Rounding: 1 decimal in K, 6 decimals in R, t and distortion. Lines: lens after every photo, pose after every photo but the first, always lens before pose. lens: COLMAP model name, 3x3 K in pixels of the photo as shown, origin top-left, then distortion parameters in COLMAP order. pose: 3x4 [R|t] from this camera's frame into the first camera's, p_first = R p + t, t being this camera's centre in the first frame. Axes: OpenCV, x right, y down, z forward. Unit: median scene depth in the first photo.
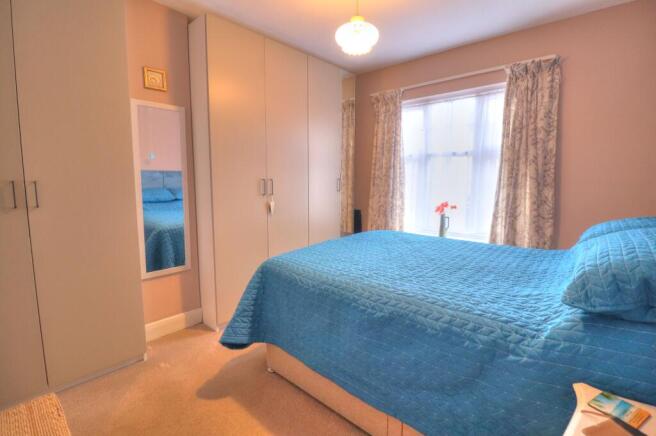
lens RADIAL K [[306.4, 0, 327.4], [0, 306.4, 215.7], [0, 0, 1]] dist [-0.017831, -0.000636]
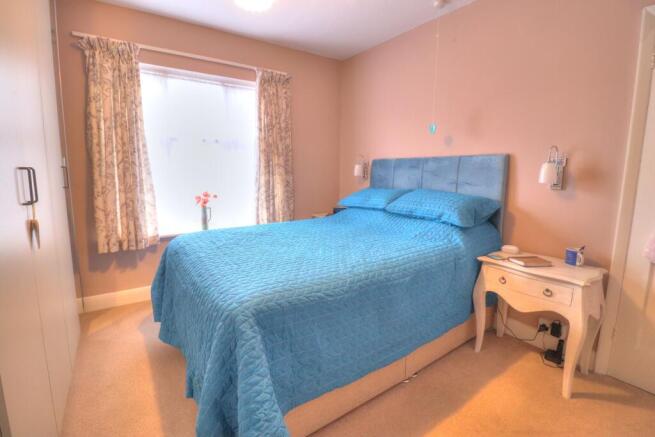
lens RADIAL K [[305.9, 0, 326.7], [0, 305.9, 215.4], [0, 0, 1]] dist [-0.017831, -0.000636]
pose [[0.215352, -0.141774, 0.966190, -0.453265], [0.109497, 0.986671, 0.120374, -0.046890], [-0.970378, 0.079872, 0.228006, 0.441394]]
